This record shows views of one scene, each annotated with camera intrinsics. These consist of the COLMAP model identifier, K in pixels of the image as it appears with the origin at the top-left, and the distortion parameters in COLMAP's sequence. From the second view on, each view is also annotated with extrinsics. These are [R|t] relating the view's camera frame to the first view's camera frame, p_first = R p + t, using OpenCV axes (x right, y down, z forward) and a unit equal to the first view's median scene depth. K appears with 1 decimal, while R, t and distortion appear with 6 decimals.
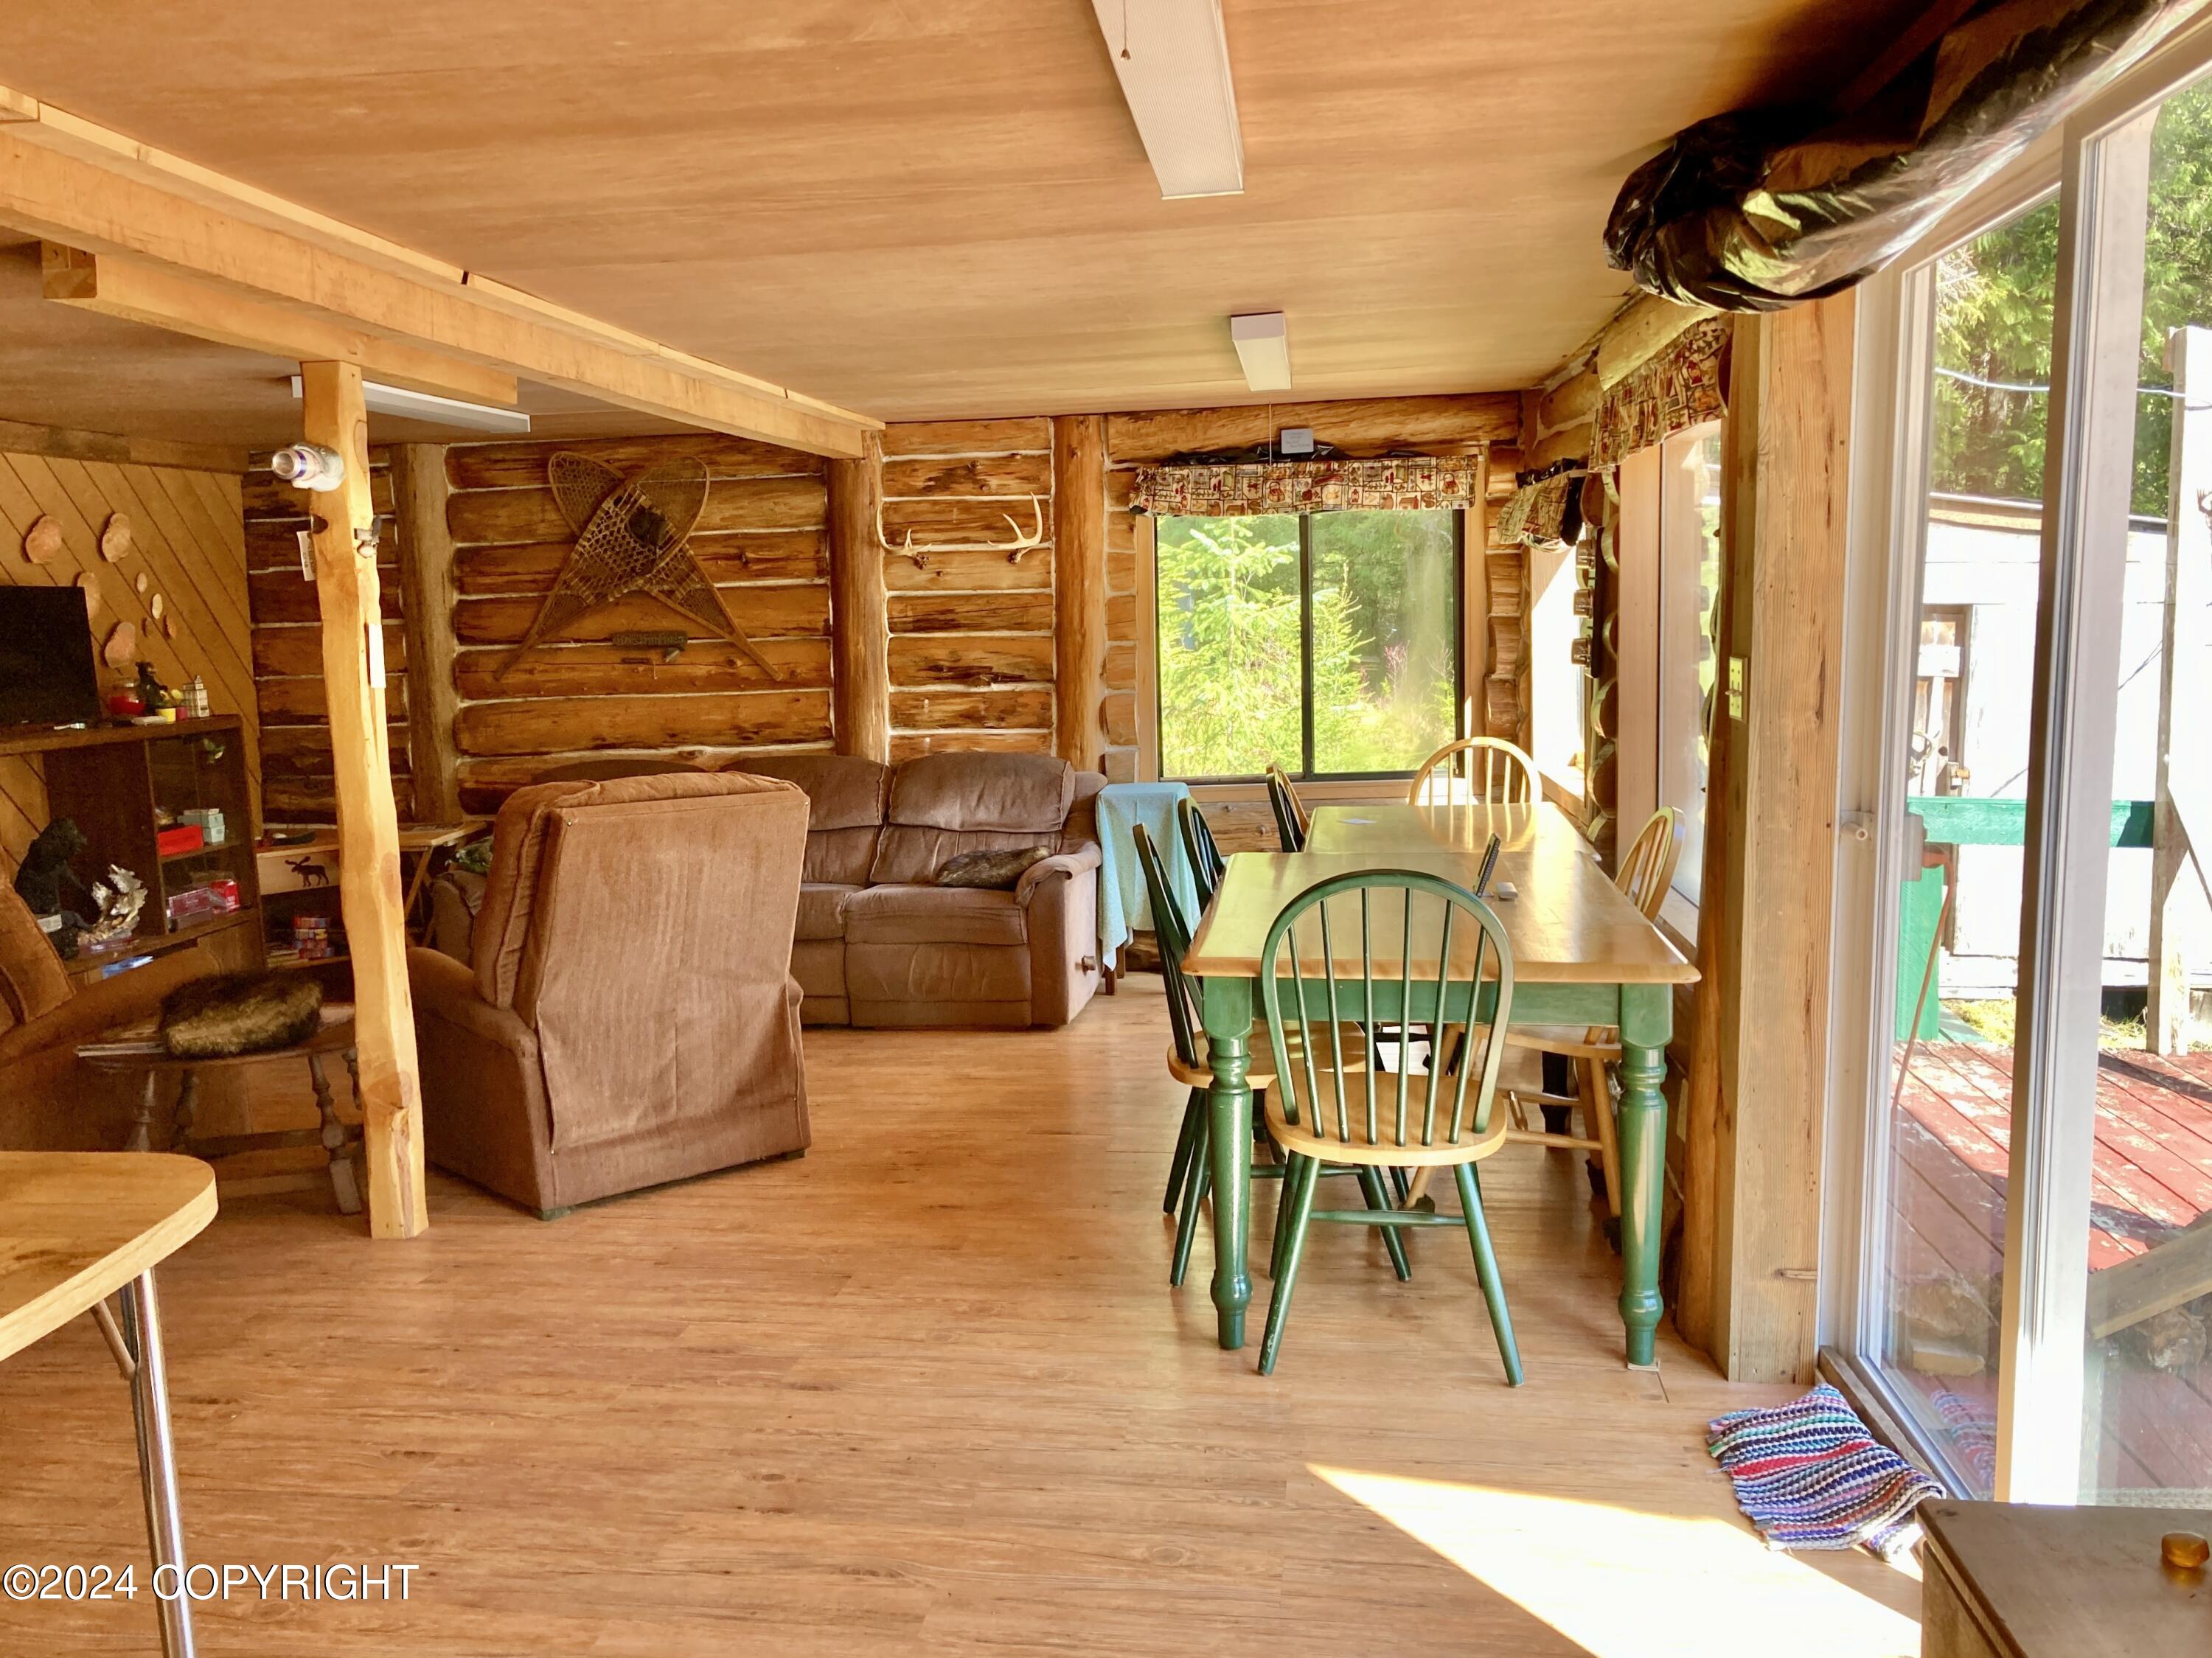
lens RADIAL K [[1807.7, 0, 1086.3], [0, 1807.7, 828.0], [0, 0, 1]] dist [0.121061, -0.401761]
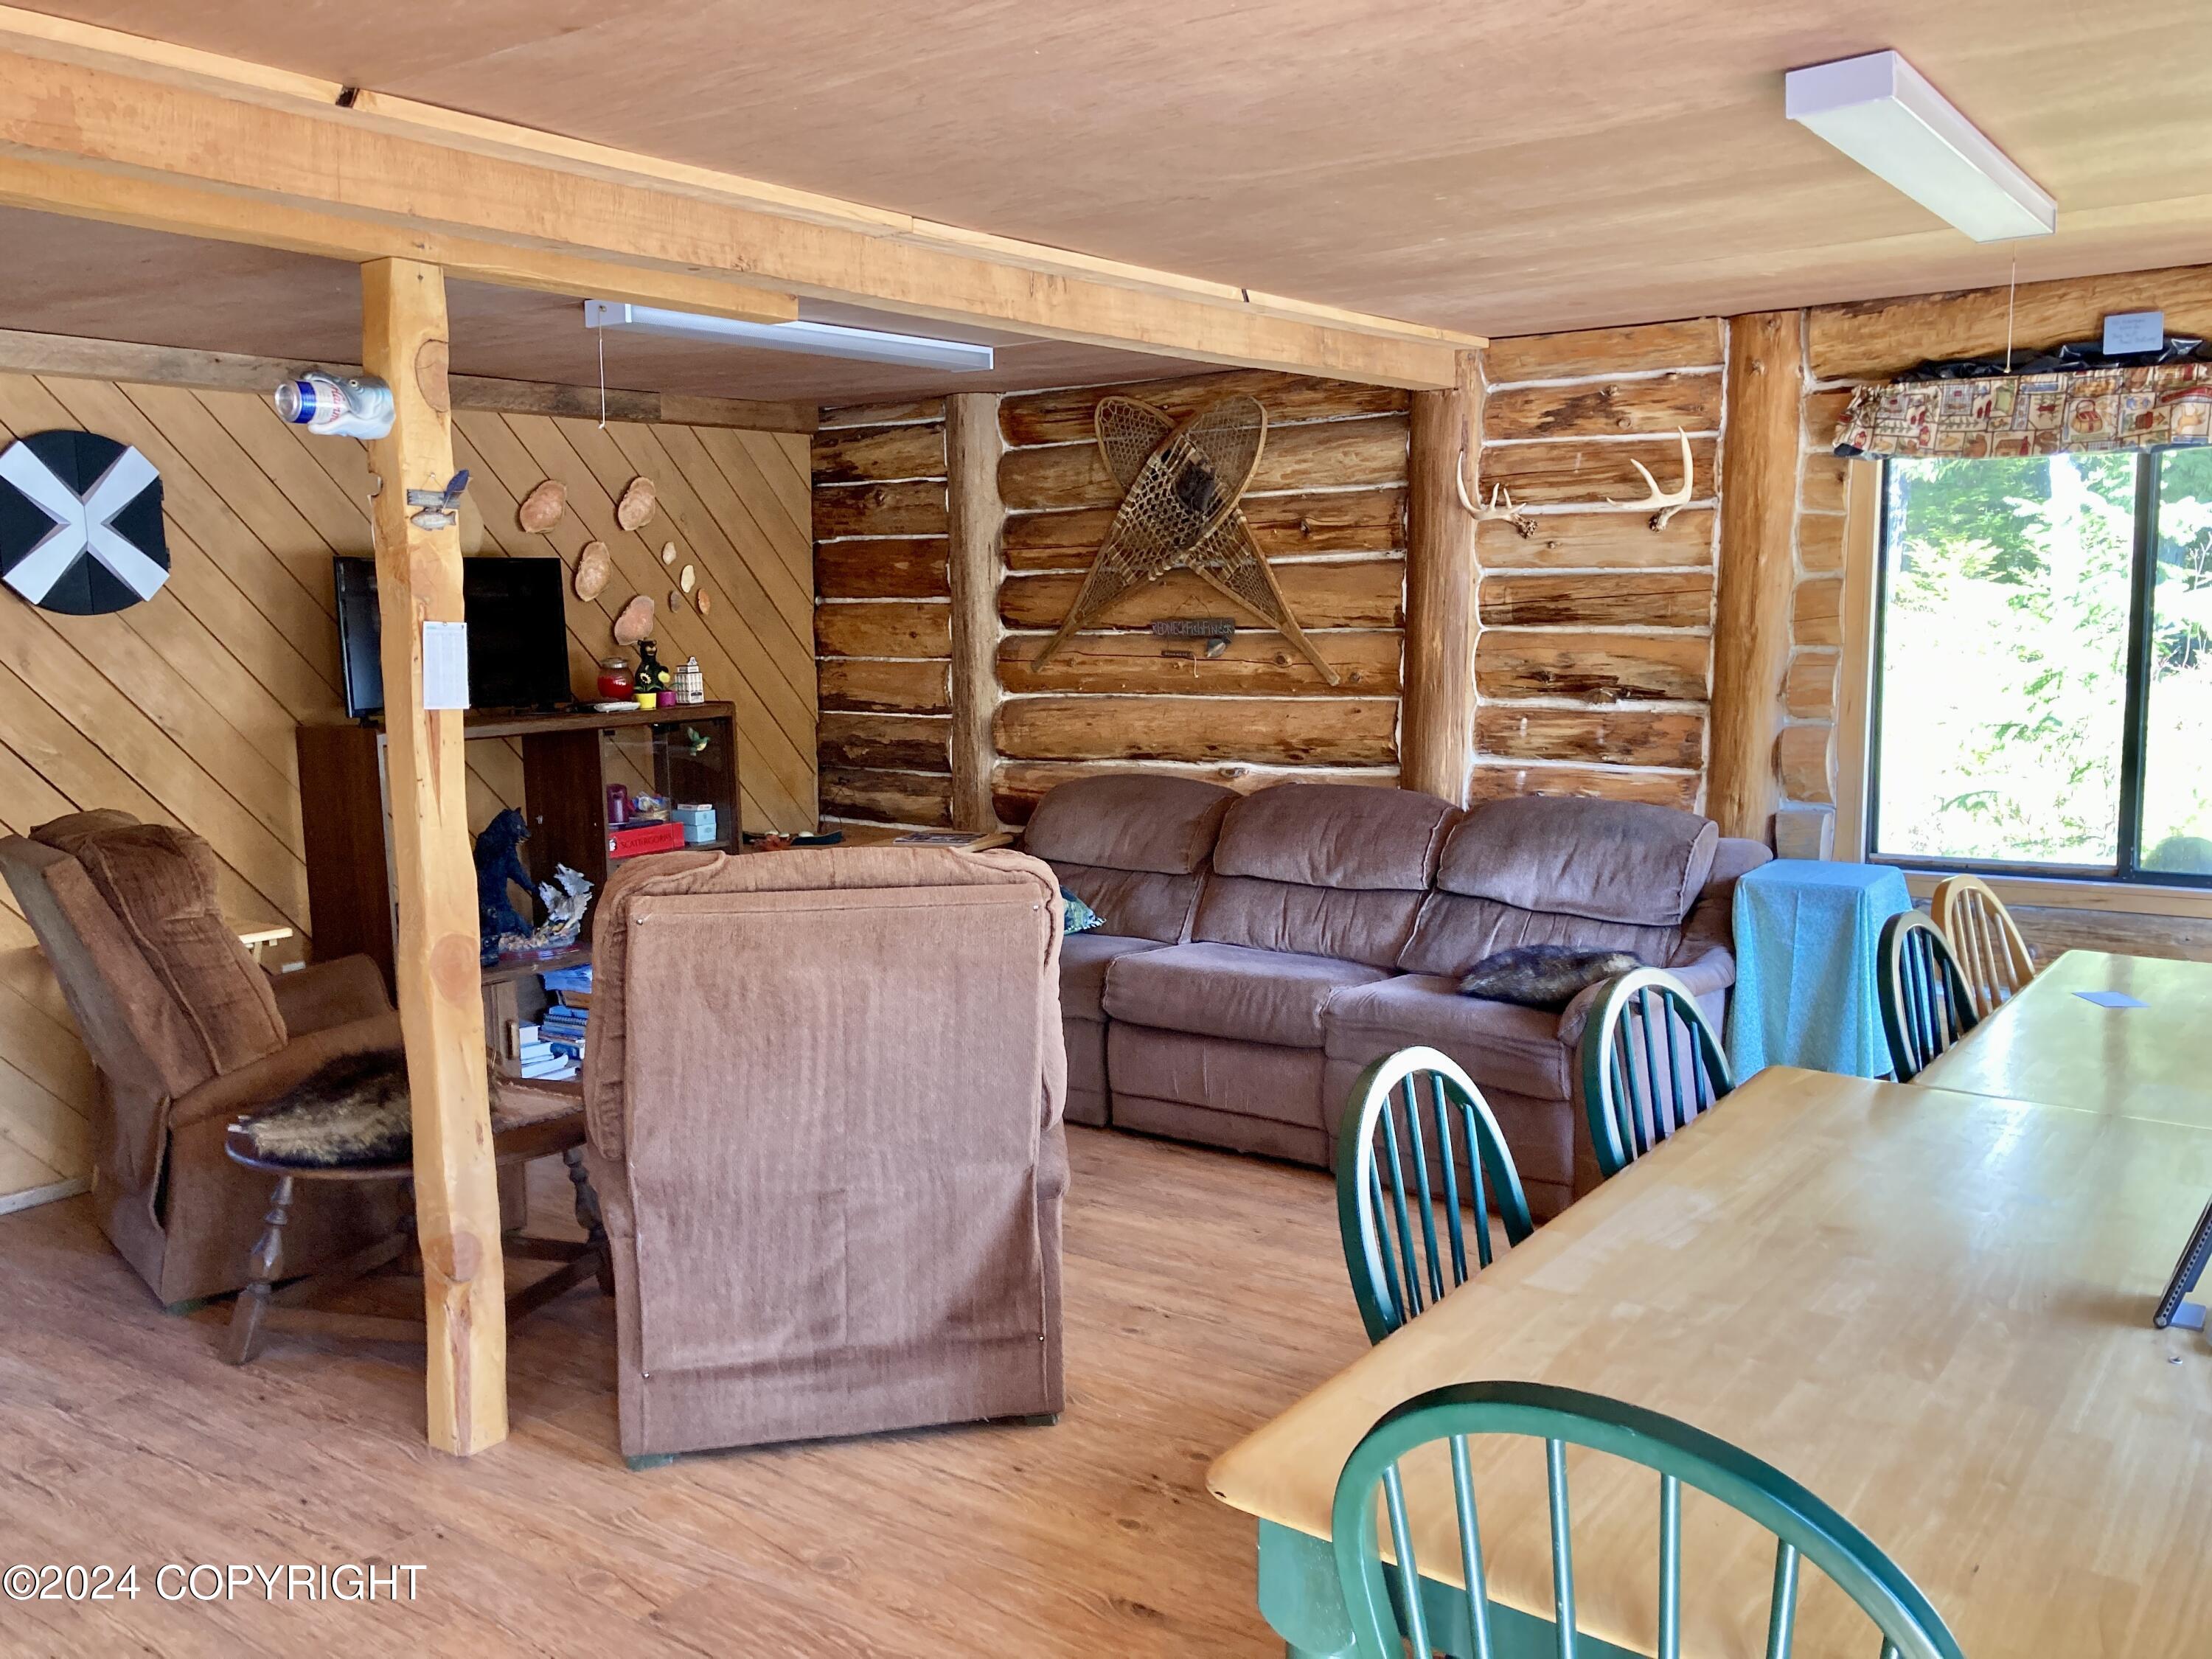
lens RADIAL K [[1819.0, 0, 1047.1], [0, 1819.0, 805.8], [0, 0, 1]] dist [0.003071, -0.011721]
pose [[0.873670, 0.070917, -0.481323, 0.099373], [-0.067751, 0.997414, 0.023979, -0.041294], [0.481778, 0.011660, 0.876215, 0.274713]]
